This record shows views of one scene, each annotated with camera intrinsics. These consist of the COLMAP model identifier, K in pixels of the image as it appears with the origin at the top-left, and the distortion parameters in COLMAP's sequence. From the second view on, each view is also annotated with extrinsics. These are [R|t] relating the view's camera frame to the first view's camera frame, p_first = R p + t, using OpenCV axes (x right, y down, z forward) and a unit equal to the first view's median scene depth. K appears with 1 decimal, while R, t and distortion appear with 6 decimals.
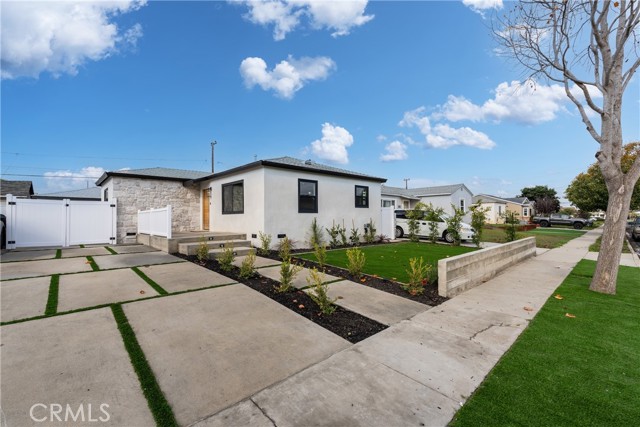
lens RADIAL K [[281.6, 0, 324.6], [0, 281.6, 214.3], [0, 0, 1]] dist [-0.006819, 0.000902]
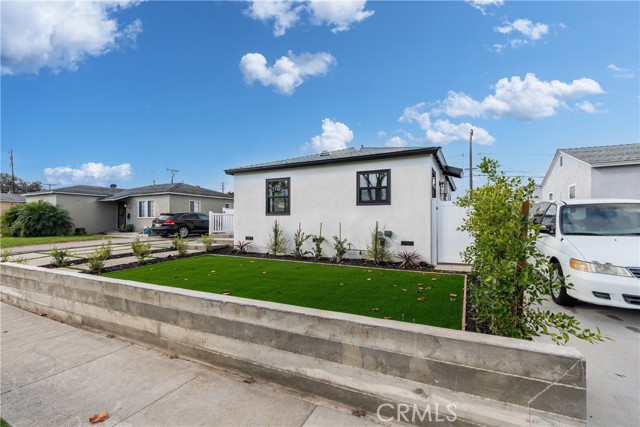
lens RADIAL K [[281.6, 0, 300.9], [0, 281.6, 220.5], [0, 0, 1]] dist [-0.006819, 0.000902]
pose [[0.328001, 0.008208, -0.944642, 0.758823], [0.008935, 0.999891, 0.011791, 0.001768], [0.944635, -0.012308, 0.327892, 0.722340]]
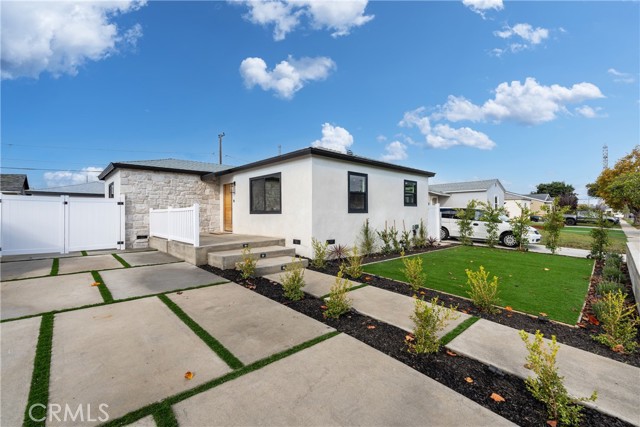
lens RADIAL K [[281.6, 0, 323.9], [0, 281.6, 214.3], [0, 0, 1]] dist [-0.006819, 0.000902]
pose [[0.999996, 0.002647, 0.000553, -0.147926], [-0.002655, 0.999870, 0.015892, -0.013060], [-0.000510, -0.015893, 0.999874, 0.162558]]
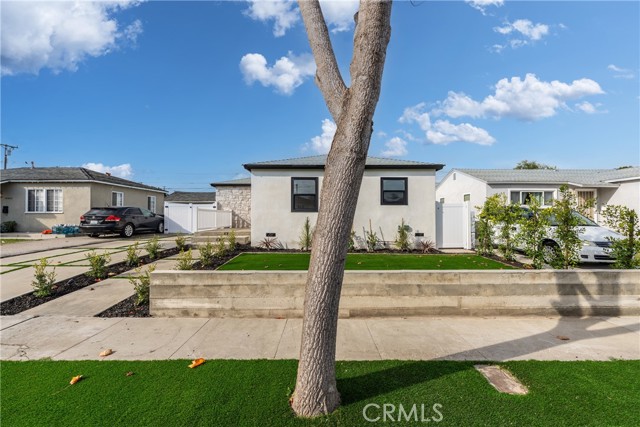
lens RADIAL K [[281.6, 0, 313.4], [0, 281.6, 210.0], [0, 0, 1]] dist [-0.006819, 0.000902]
pose [[0.720064, -0.005390, -0.693887, 0.580544], [0.000728, 0.999975, -0.007012, -0.004979], [0.693908, 0.004544, 0.720050, 0.314414]]
